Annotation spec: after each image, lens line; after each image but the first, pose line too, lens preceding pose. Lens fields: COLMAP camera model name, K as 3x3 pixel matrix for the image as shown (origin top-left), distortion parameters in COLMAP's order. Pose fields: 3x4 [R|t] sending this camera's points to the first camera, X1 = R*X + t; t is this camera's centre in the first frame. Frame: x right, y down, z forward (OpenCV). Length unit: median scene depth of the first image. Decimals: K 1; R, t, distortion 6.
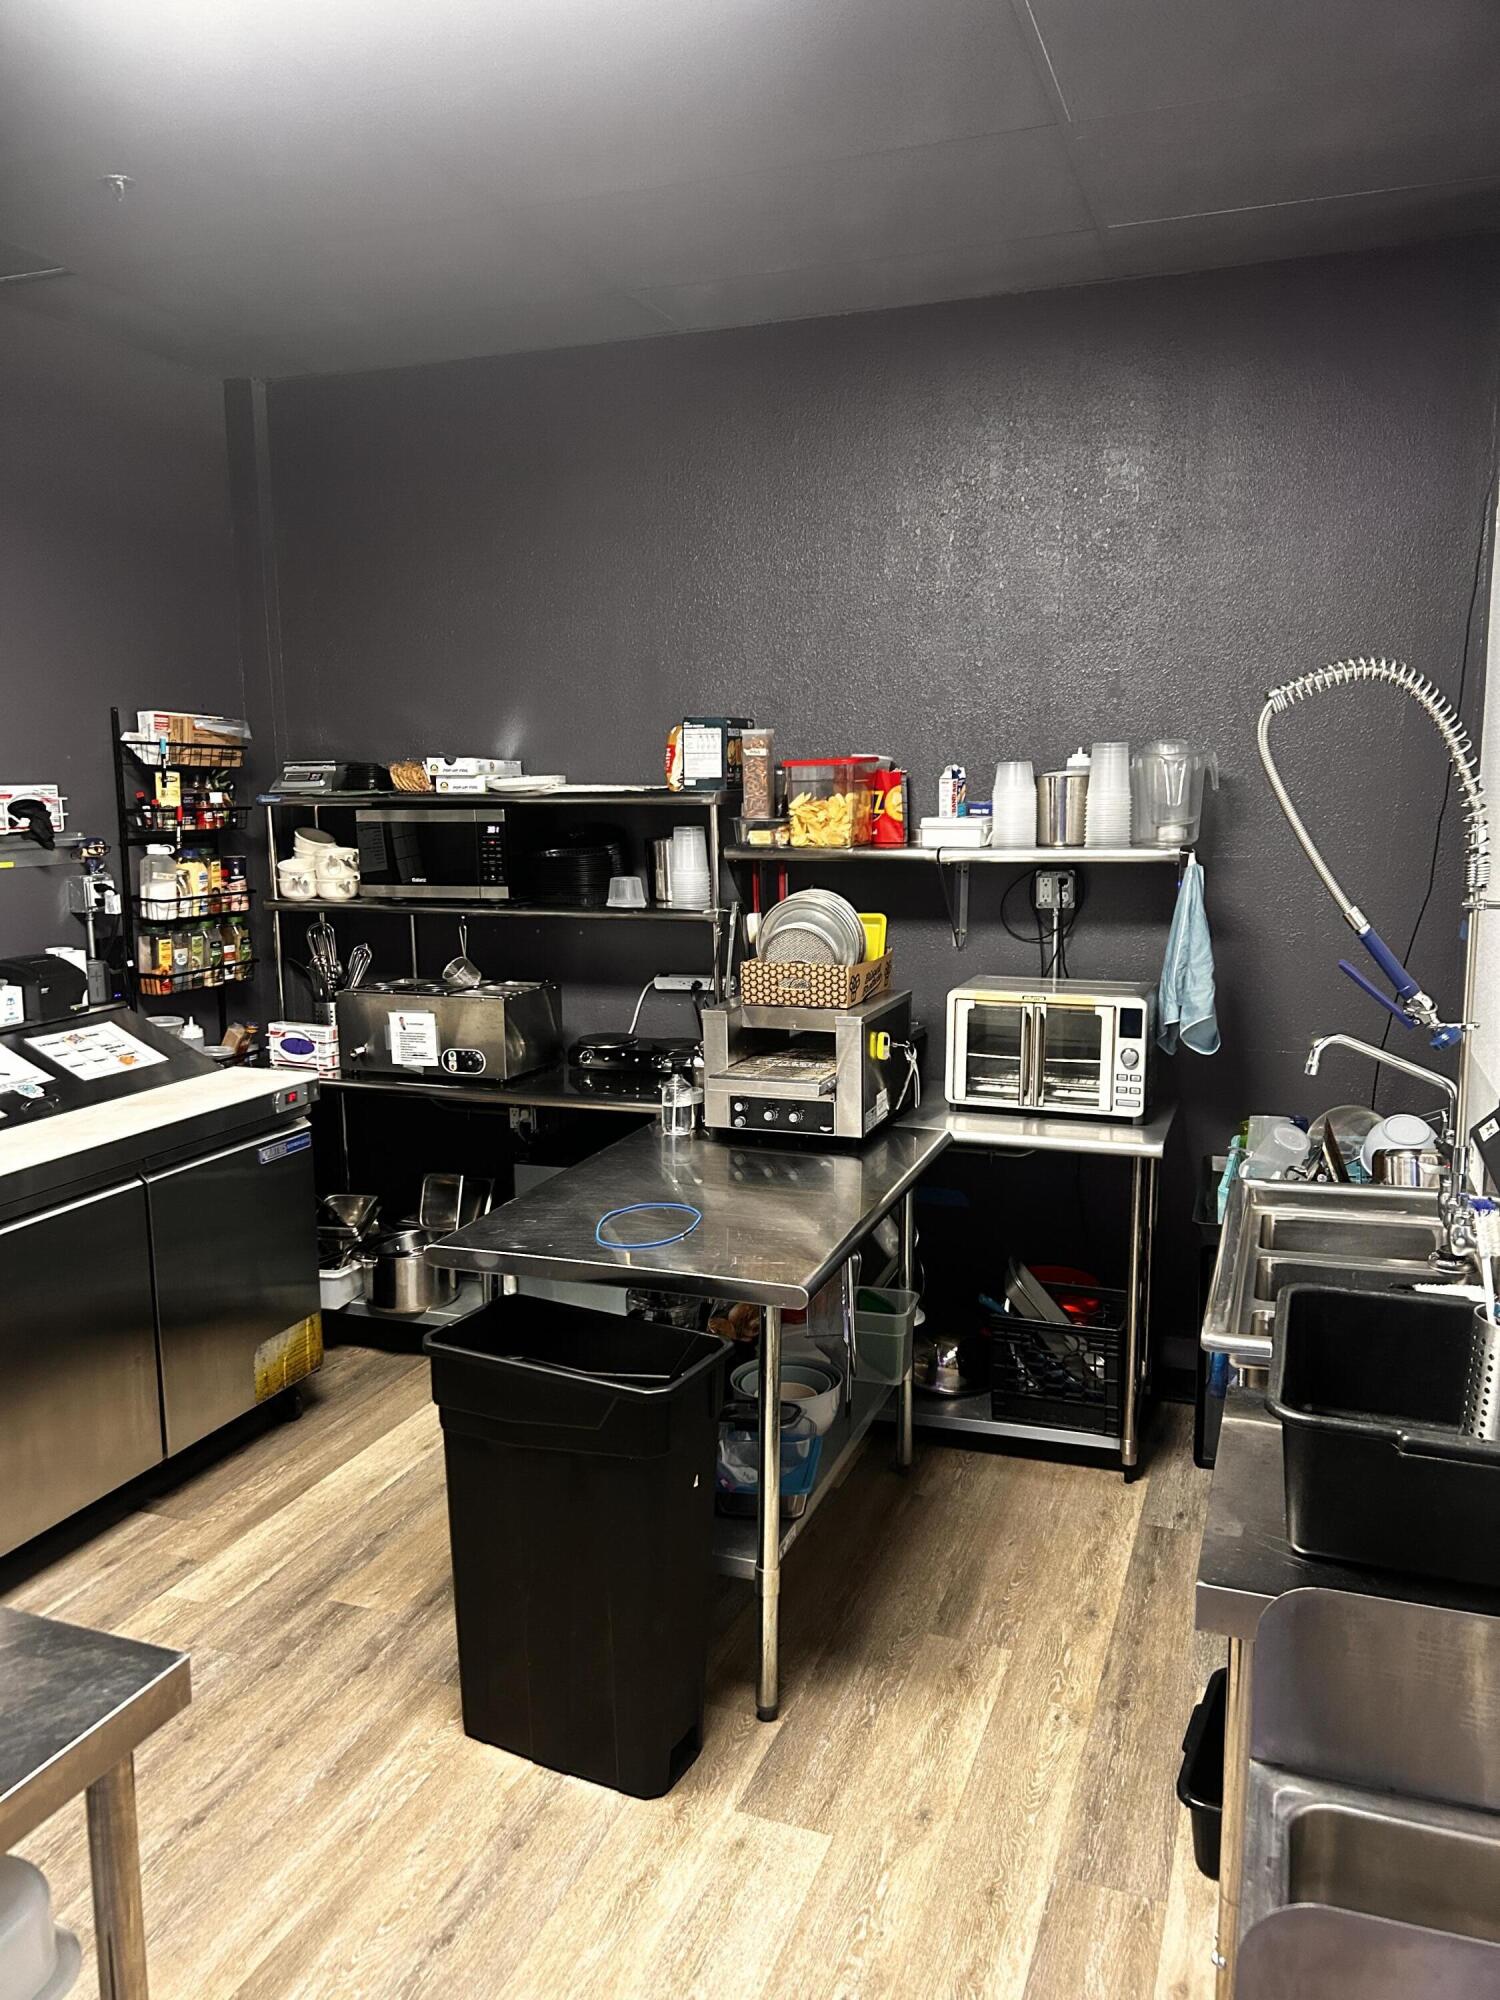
lens RADIAL K [[1513.3, 0, 749.0], [0, 1513.3, 1017.9], [0, 0, 1]] dist [0.040770, -0.031856]
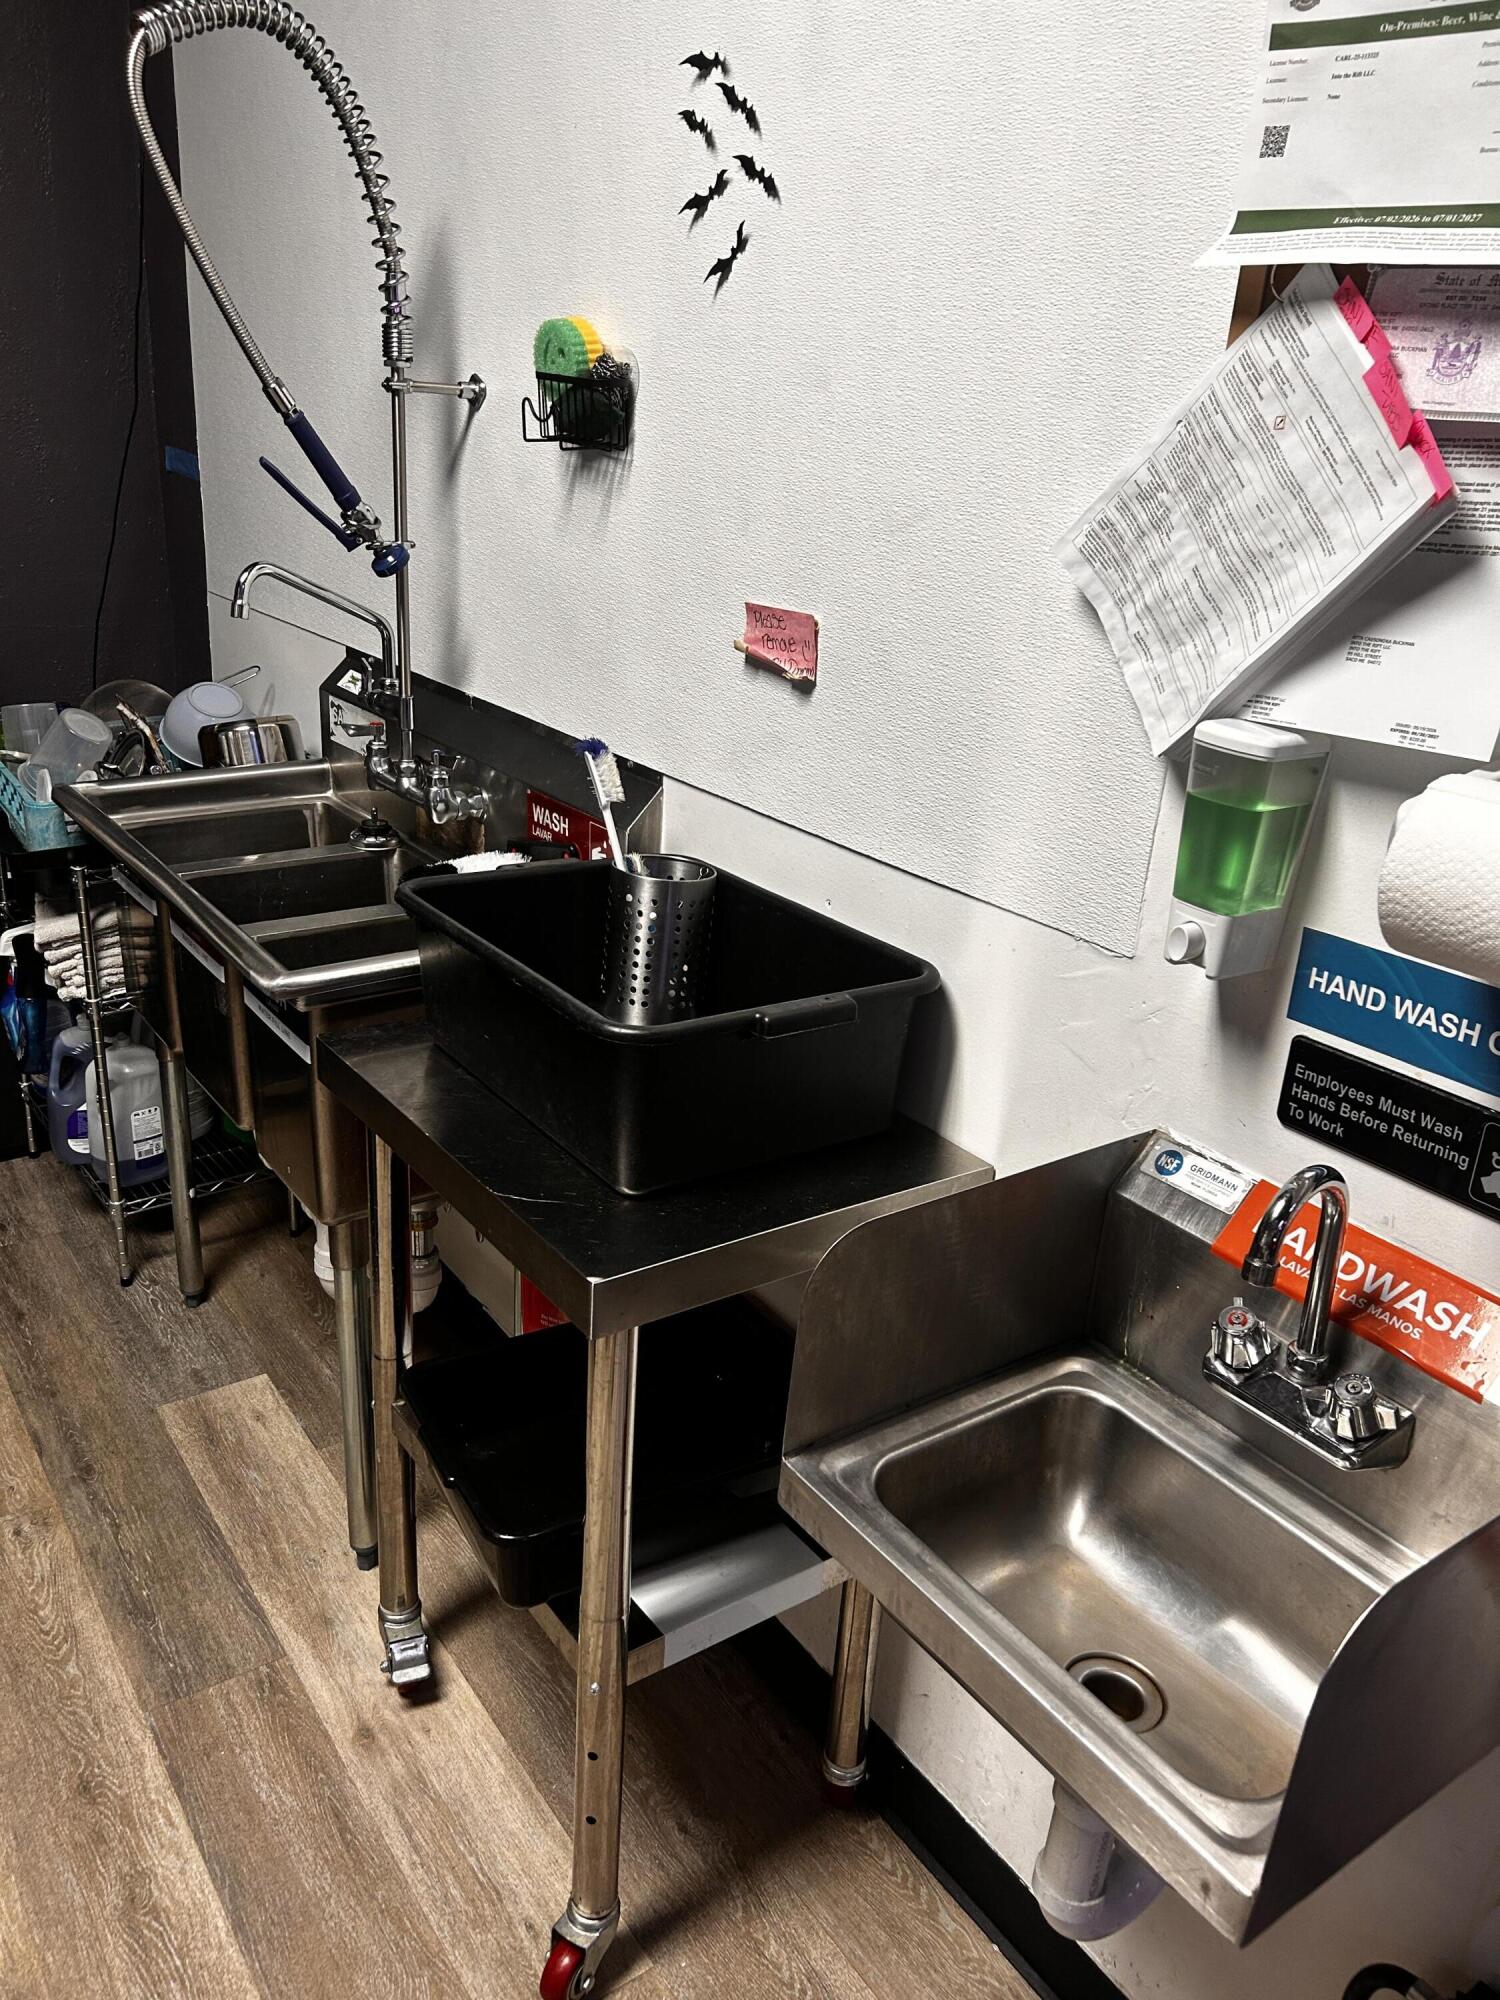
lens RADIAL K [[1513.3, 0, 752.8], [0, 1513.3, 1012.3], [0, 0, 1]] dist [0.040770, -0.031856]
pose [[0.556841, -0.263622, 0.787675, -0.095535], [0.058450, 0.958384, 0.279435, 0.019370], [-0.828560, -0.109561, 0.549076, 0.248191]]
